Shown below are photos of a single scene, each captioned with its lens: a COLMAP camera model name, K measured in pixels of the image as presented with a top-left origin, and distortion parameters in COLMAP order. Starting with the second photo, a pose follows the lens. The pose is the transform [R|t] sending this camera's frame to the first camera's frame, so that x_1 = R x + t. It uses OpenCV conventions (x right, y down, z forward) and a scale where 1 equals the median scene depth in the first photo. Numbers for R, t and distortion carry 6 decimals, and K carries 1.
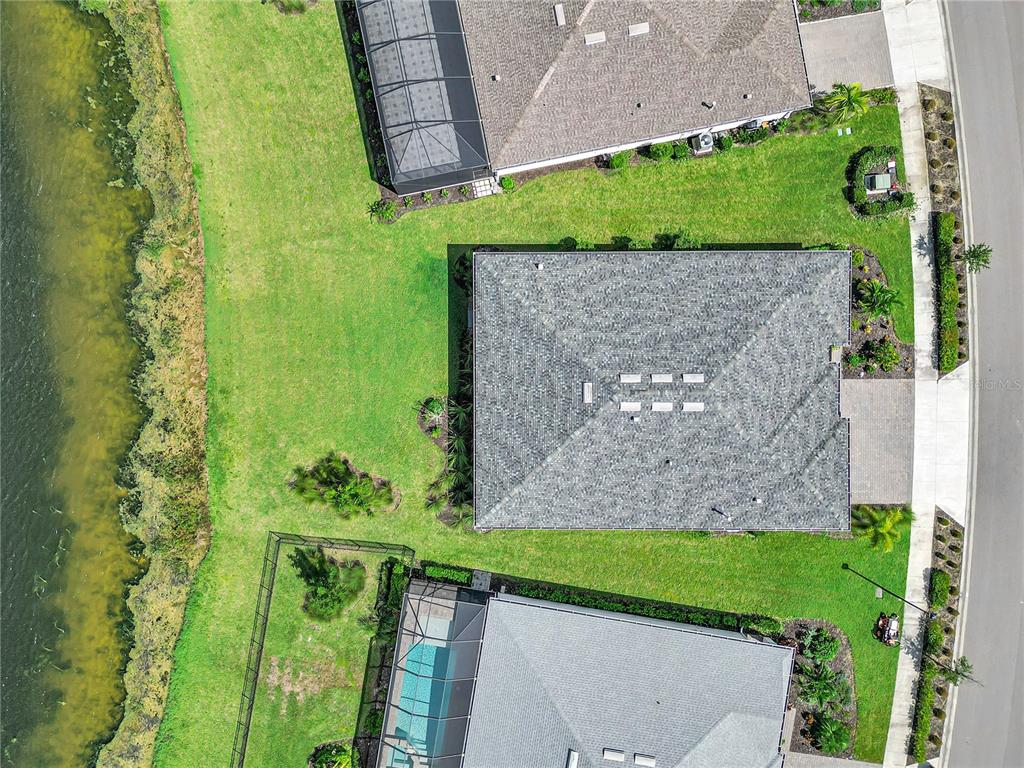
lens RADIAL K [[762.1, 0, 512.0], [0, 762.1, 384.0], [0, 0, 1]] dist [0.079104, -0.090973]
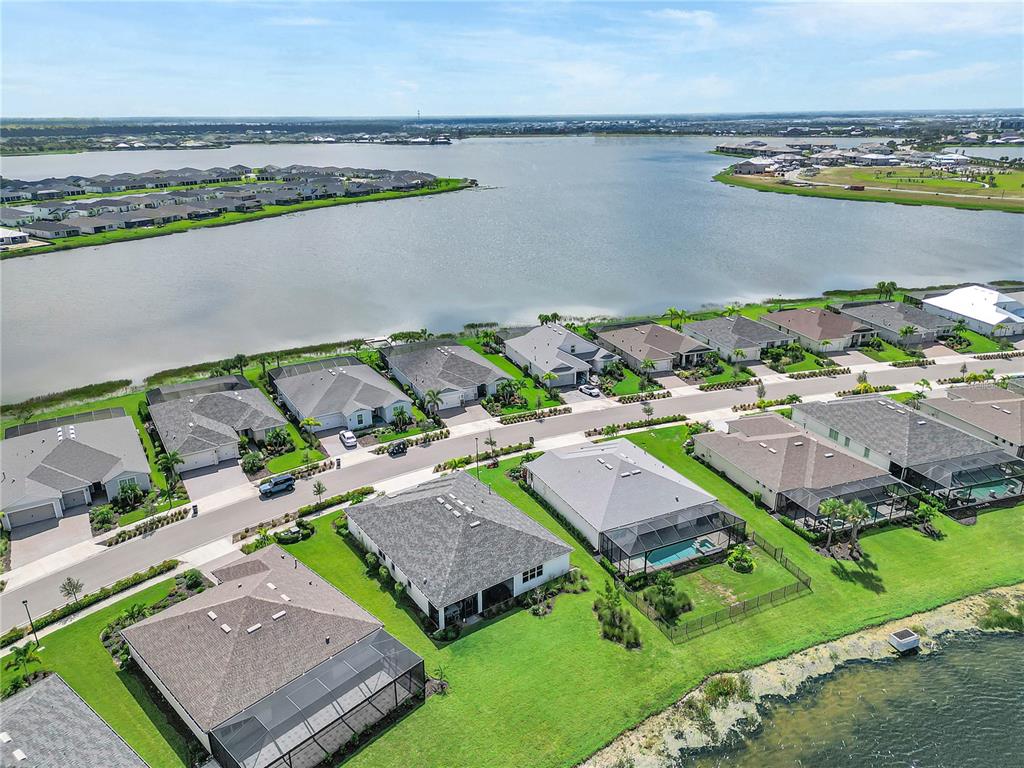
lens RADIAL K [[762.1, 0, 512.0], [0, 762.1, 384.0], [0, 0, 1]] dist [0.079104, -0.090973]
pose [[-0.574983, -0.260375, 0.775628, -1.139379], [0.817848, -0.209298, 0.536021, -0.733031], [0.022771, 0.942549, 0.333290, 0.049670]]
